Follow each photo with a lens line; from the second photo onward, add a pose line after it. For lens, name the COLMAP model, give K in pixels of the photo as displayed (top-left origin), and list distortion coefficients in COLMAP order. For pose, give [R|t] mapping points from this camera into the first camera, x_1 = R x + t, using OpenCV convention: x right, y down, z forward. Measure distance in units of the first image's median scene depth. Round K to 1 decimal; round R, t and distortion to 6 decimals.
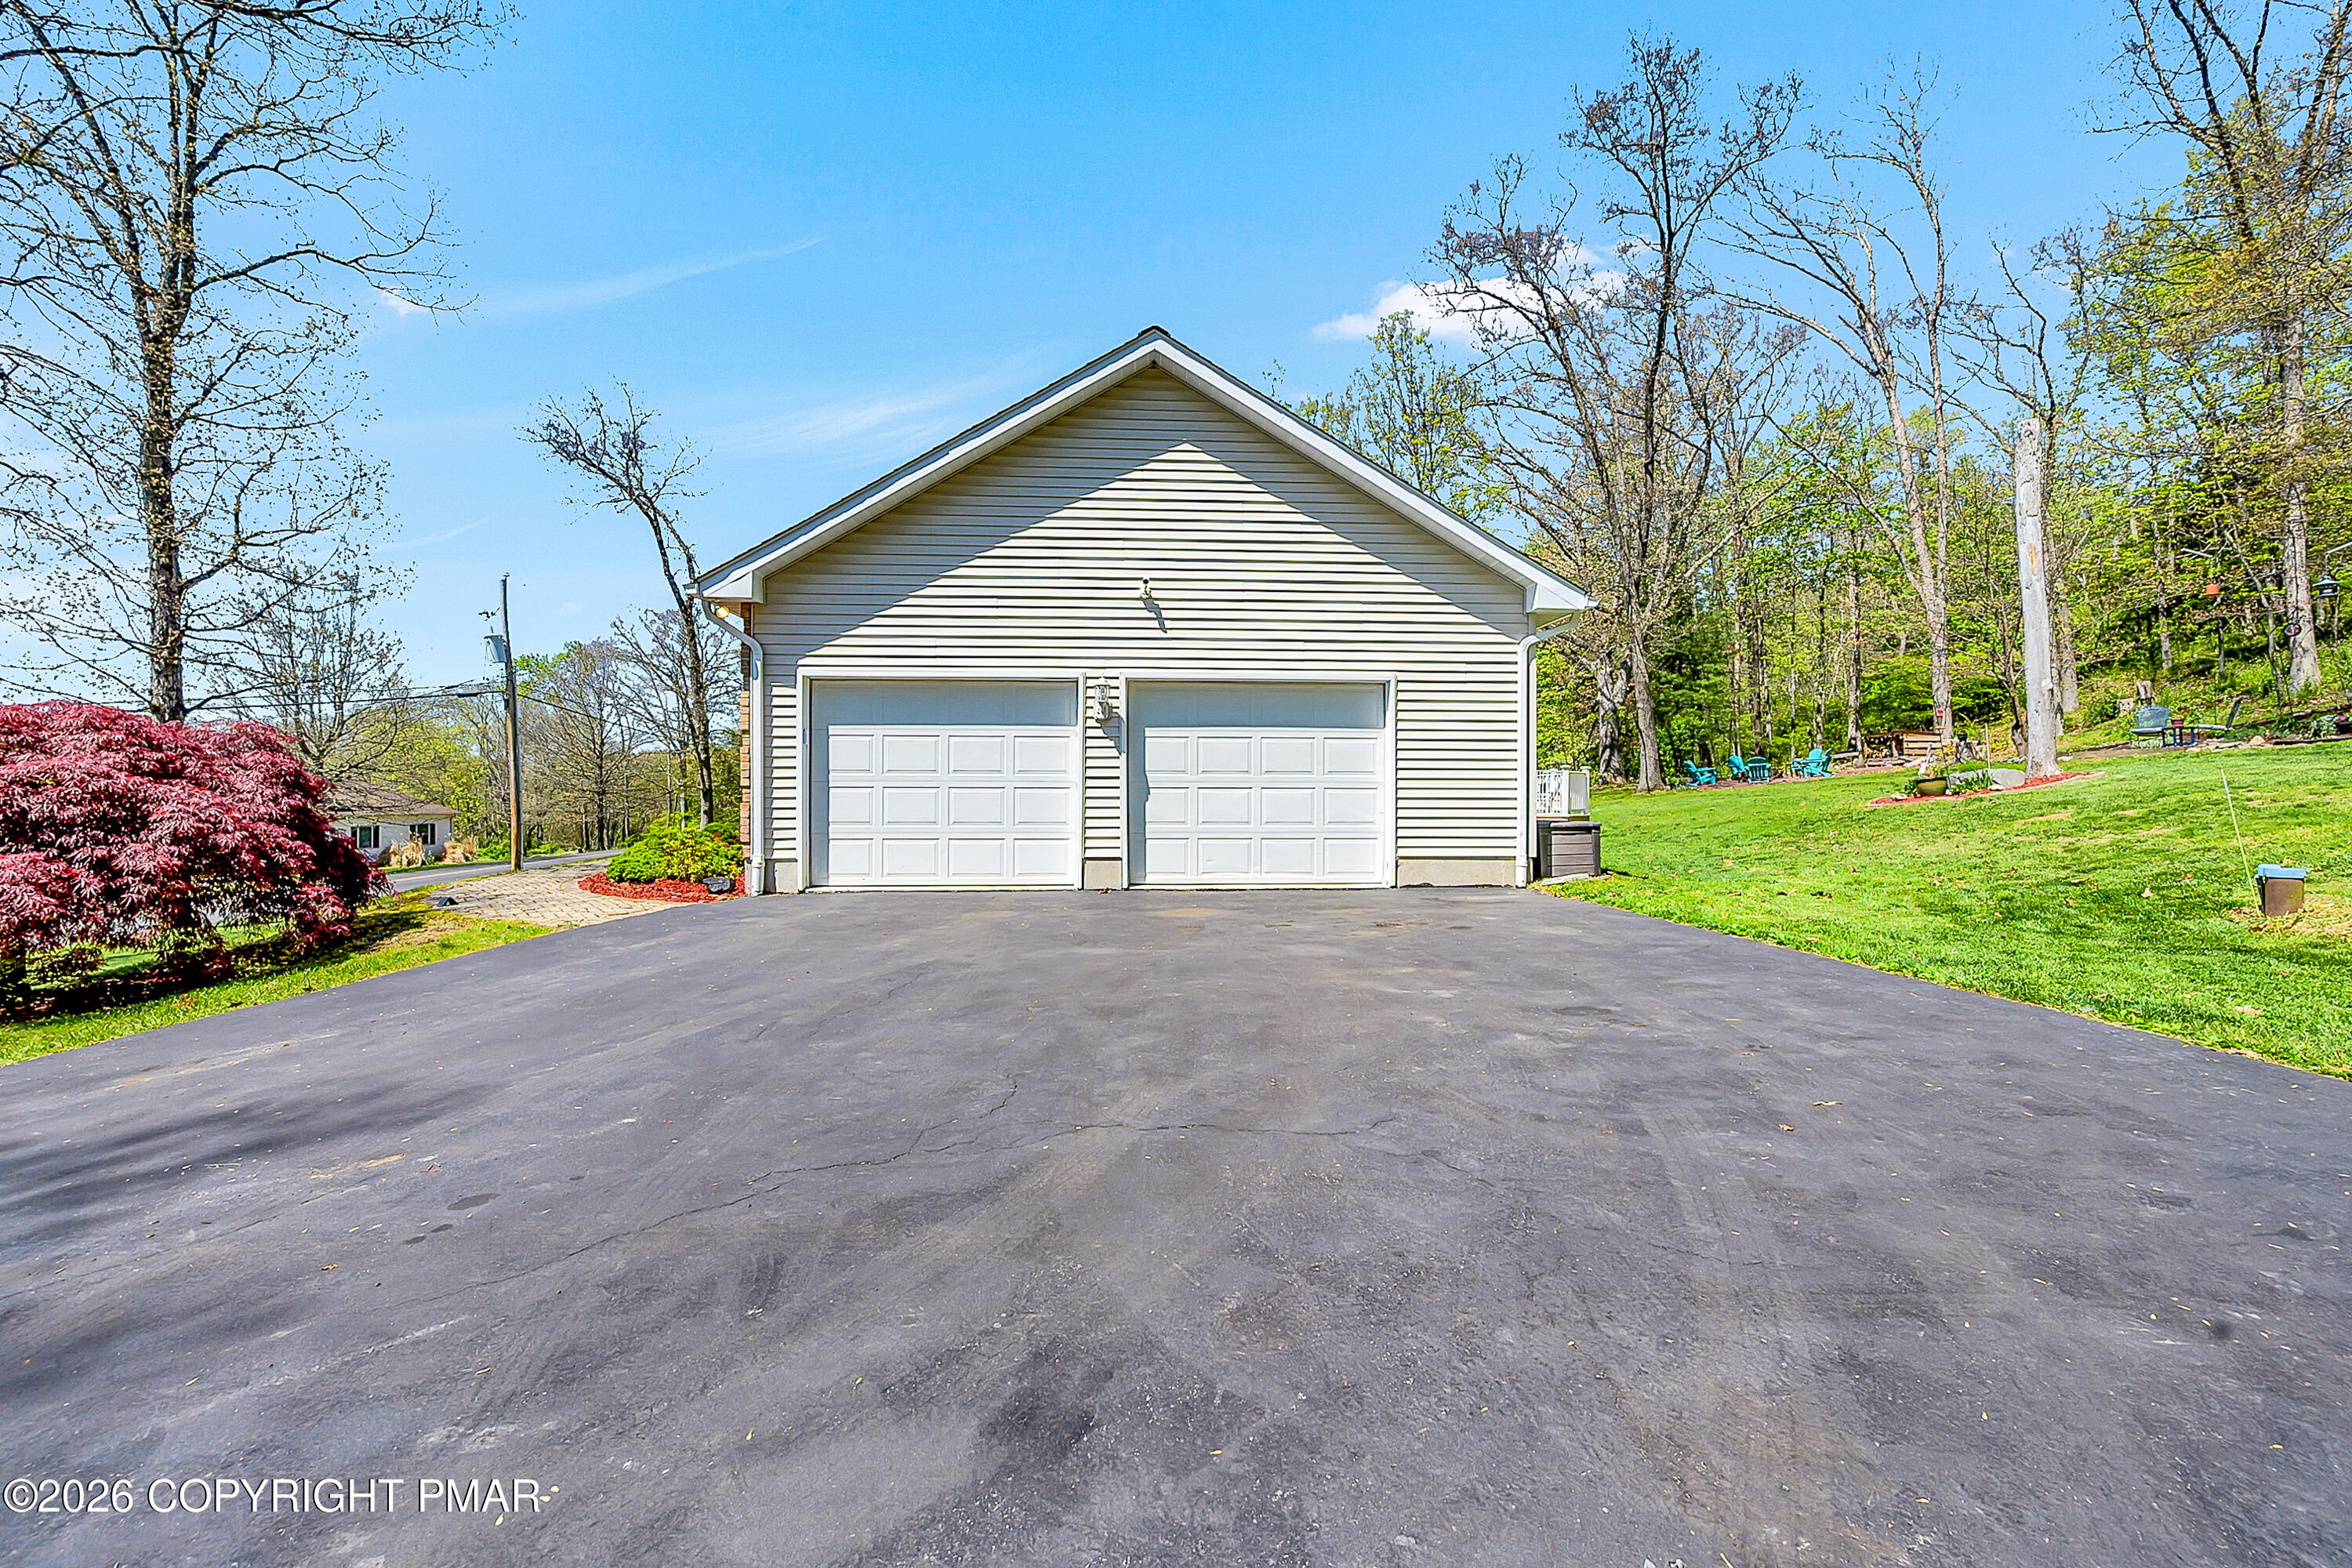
lens RADIAL K [[966.0, 0, 1186.2], [0, 966.0, 794.2], [0, 0, 1]] dist [0.001052, 0.000166]
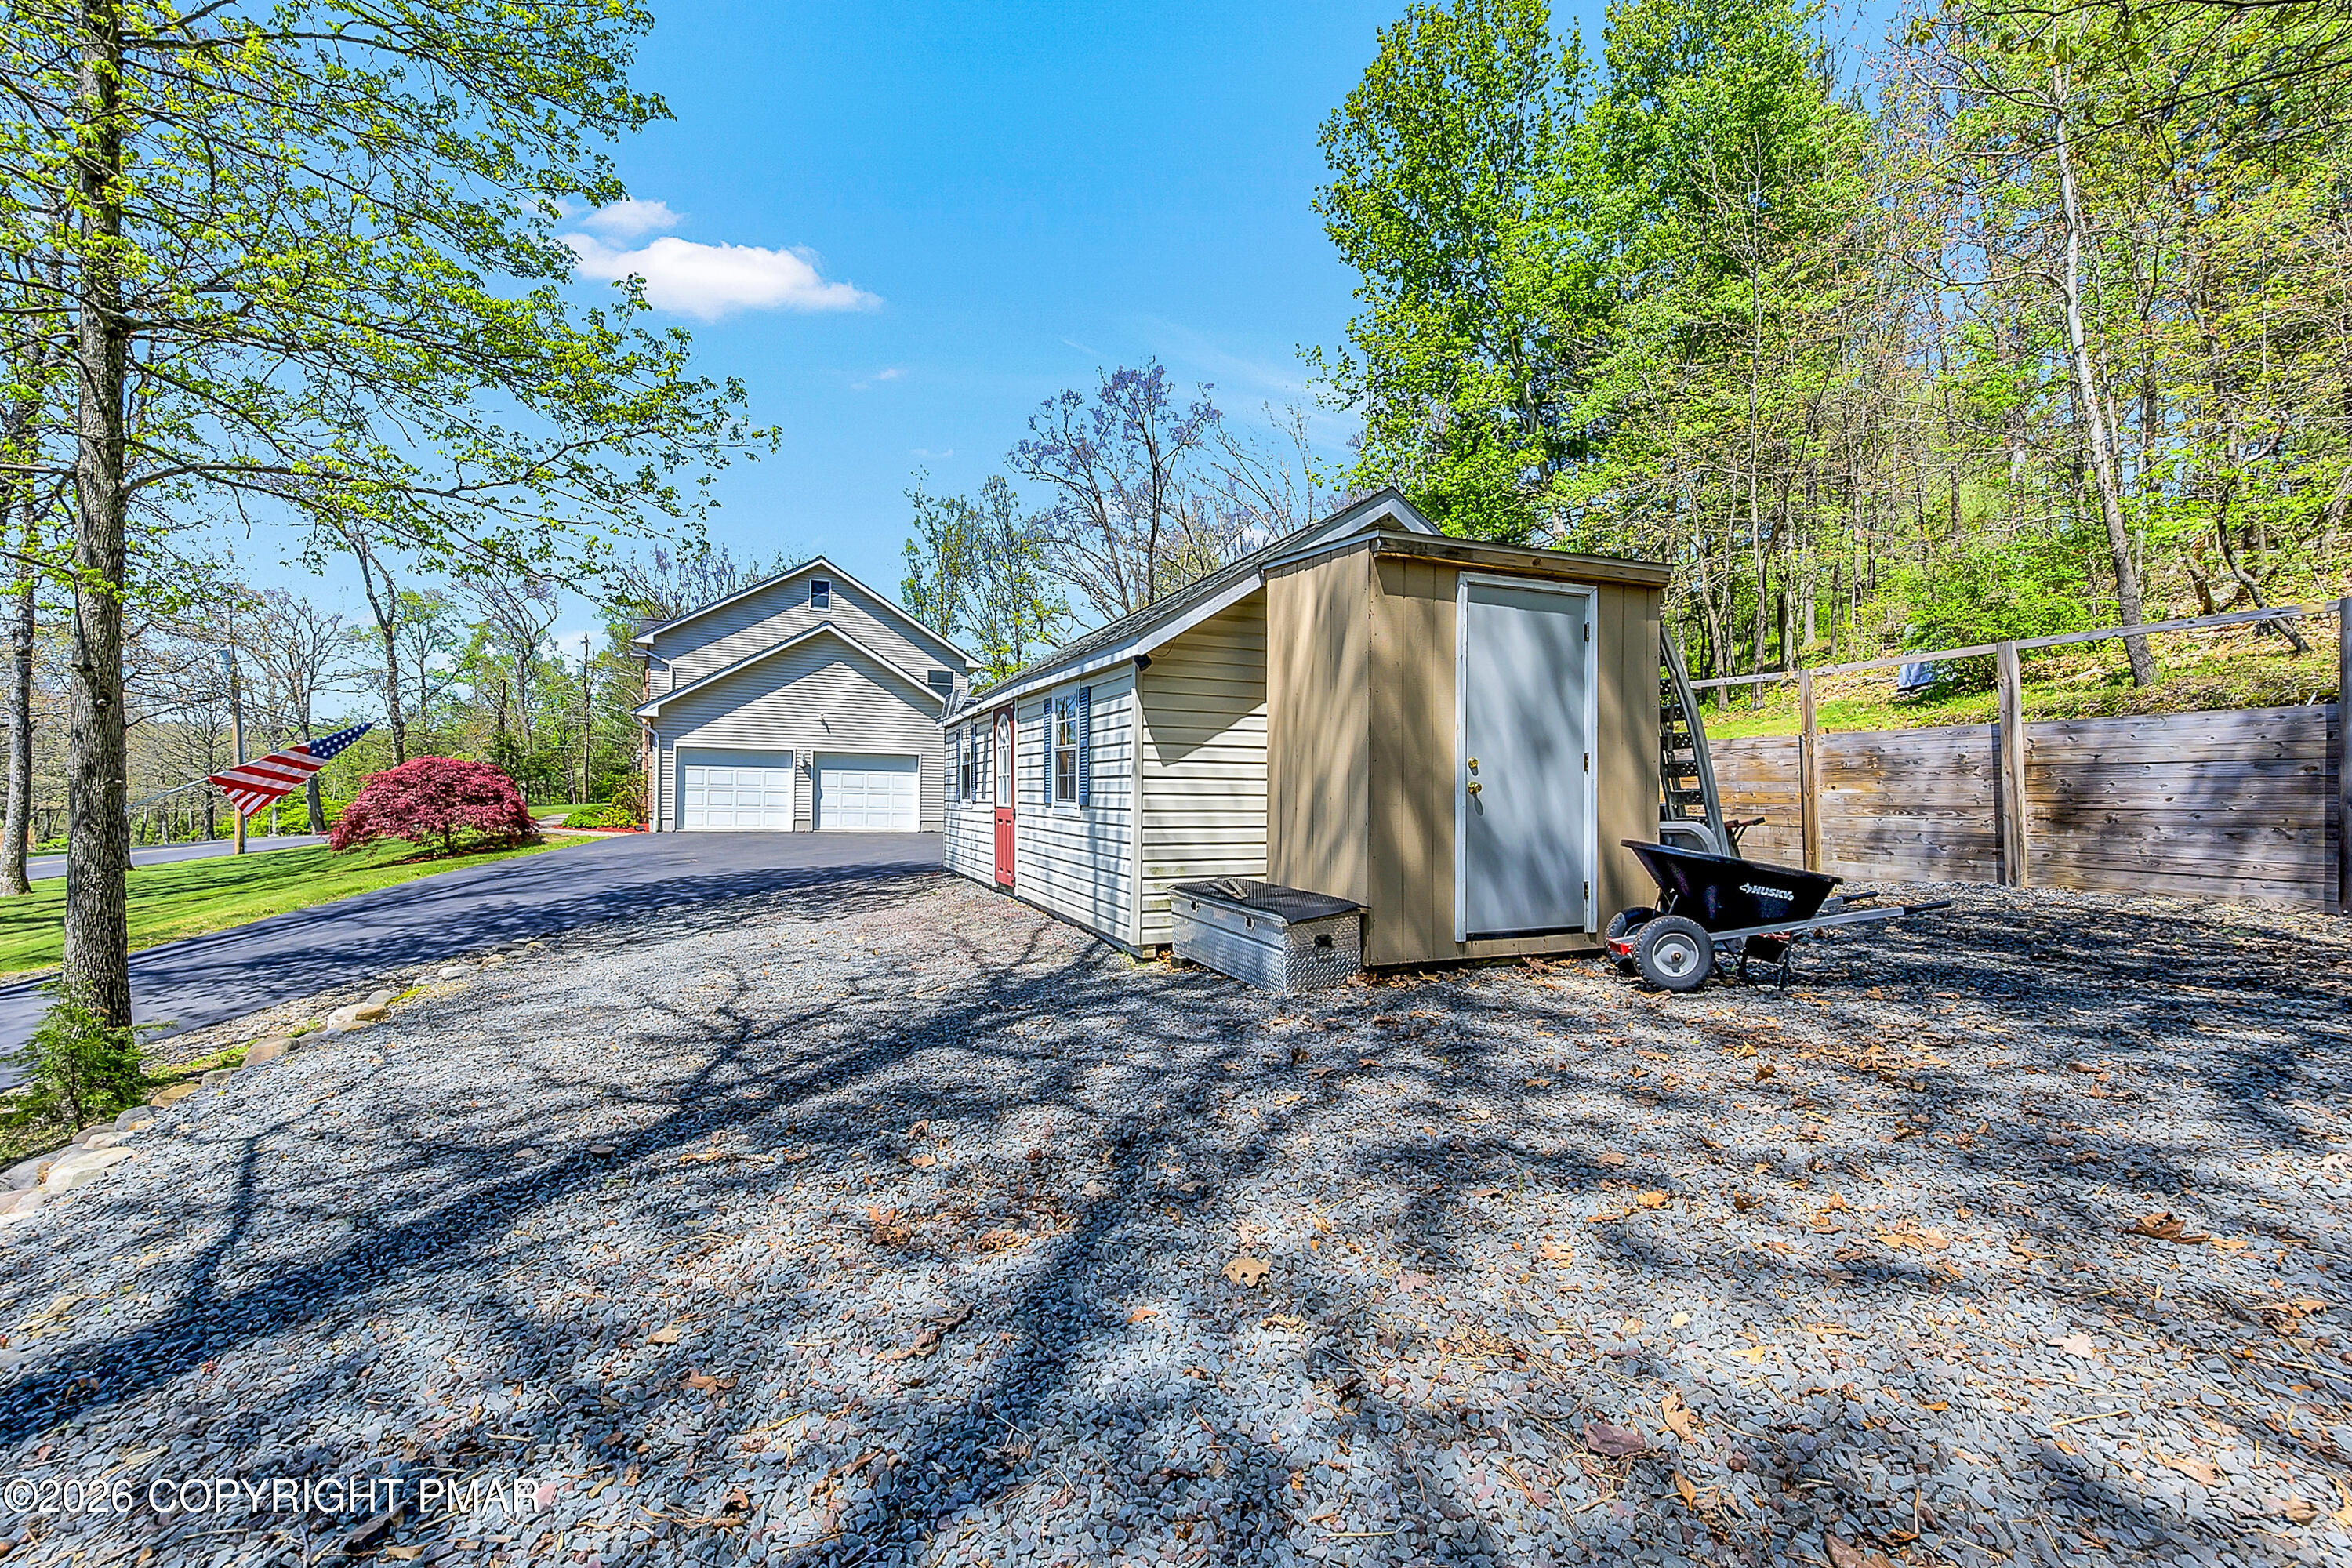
lens RADIAL K [[966.0, 0, 1186.2], [0, 966.0, 794.2], [0, 0, 1]] dist [0.001052, 0.000166]
pose [[0.943871, 0.016288, 0.329913, 0.030670], [-0.015955, 0.999866, -0.003718, -0.008361], [-0.329929, -0.001754, 0.944004, -1.798295]]
